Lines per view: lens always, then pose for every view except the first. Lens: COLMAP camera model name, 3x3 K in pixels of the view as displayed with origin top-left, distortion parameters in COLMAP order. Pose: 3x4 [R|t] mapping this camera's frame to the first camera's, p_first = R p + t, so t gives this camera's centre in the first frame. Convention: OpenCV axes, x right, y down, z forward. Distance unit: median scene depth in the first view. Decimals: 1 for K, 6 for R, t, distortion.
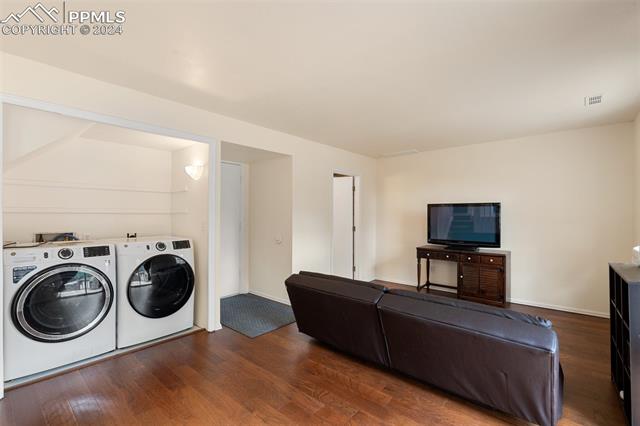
lens RADIAL K [[283.6, 0, 318.7], [0, 283.6, 212.5], [0, 0, 1]] dist [-0.003608, -0.001014]
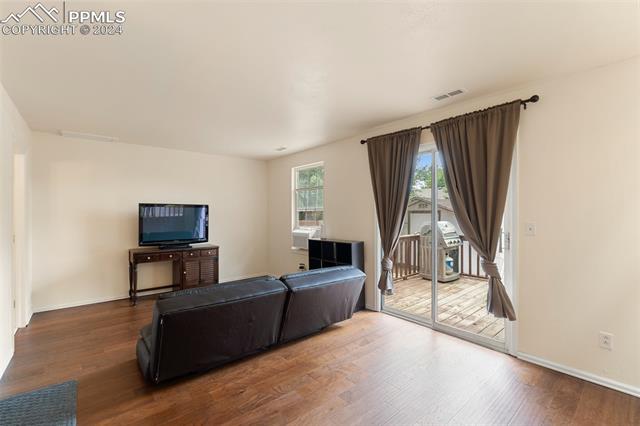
lens RADIAL K [[283.6, 0, 315.4], [0, 283.6, 214.1], [0, 0, 1]] dist [-0.003608, -0.001014]
pose [[0.163112, -0.003853, 0.986600, -0.521108], [-0.003625, 0.999983, 0.004505, -0.001270], [-0.986601, -0.004311, 0.163095, 0.374325]]
